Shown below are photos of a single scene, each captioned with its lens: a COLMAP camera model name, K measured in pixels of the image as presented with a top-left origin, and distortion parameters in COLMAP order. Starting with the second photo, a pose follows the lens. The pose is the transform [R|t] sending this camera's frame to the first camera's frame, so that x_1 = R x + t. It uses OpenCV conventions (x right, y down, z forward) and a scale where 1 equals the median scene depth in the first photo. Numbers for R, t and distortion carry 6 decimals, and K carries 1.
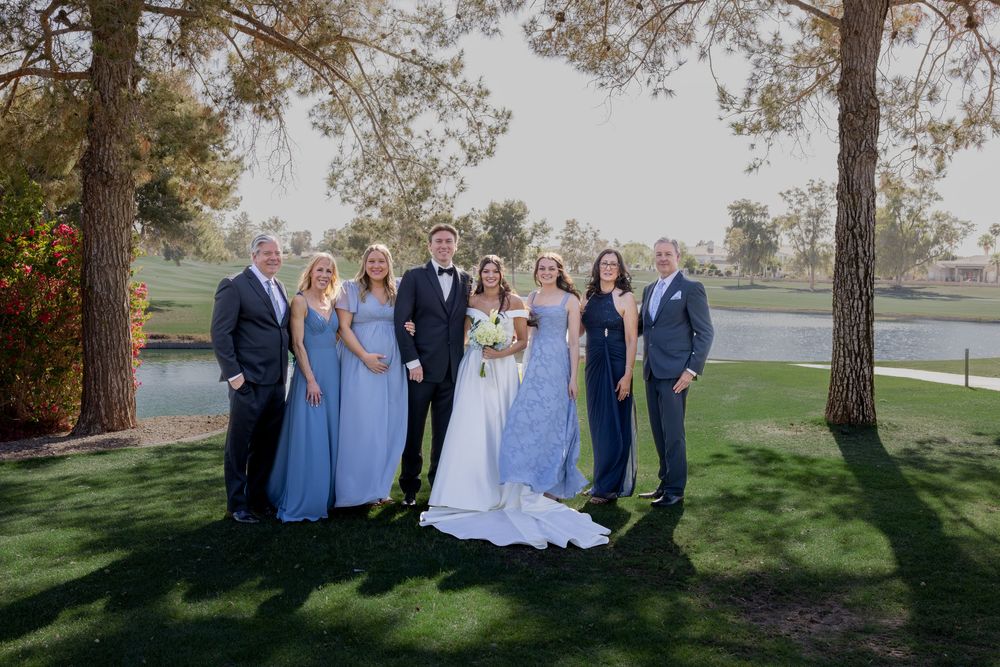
lens RADIAL K [[1000.8, 0, 496.9], [0, 1000.8, 333.6], [0, 0, 1]] dist [0.043287, -0.008603]
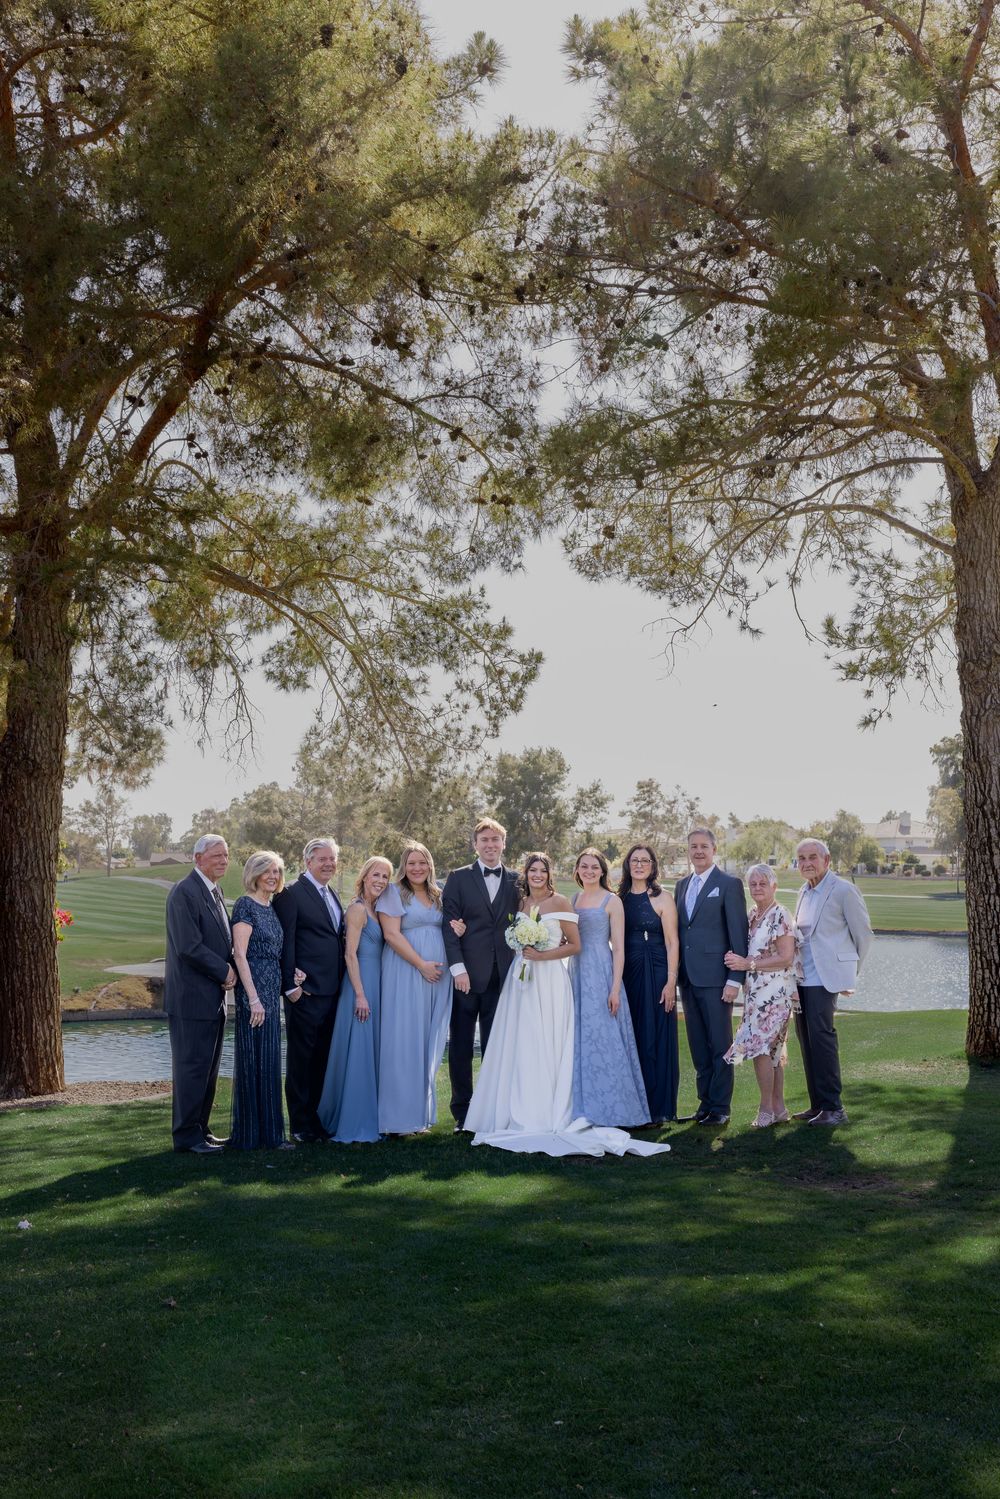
lens RADIAL K [[1887.9, 0, 500.0], [0, 1887.9, 749.5], [0, 0, 1]] dist [0.005691, 0.010847]
pose [[0.999578, -0.028725, -0.004337, -0.013916], [0.027914, 0.991055, -0.130498, 0.027430], [0.008047, 0.130322, 0.991439, -0.372946]]
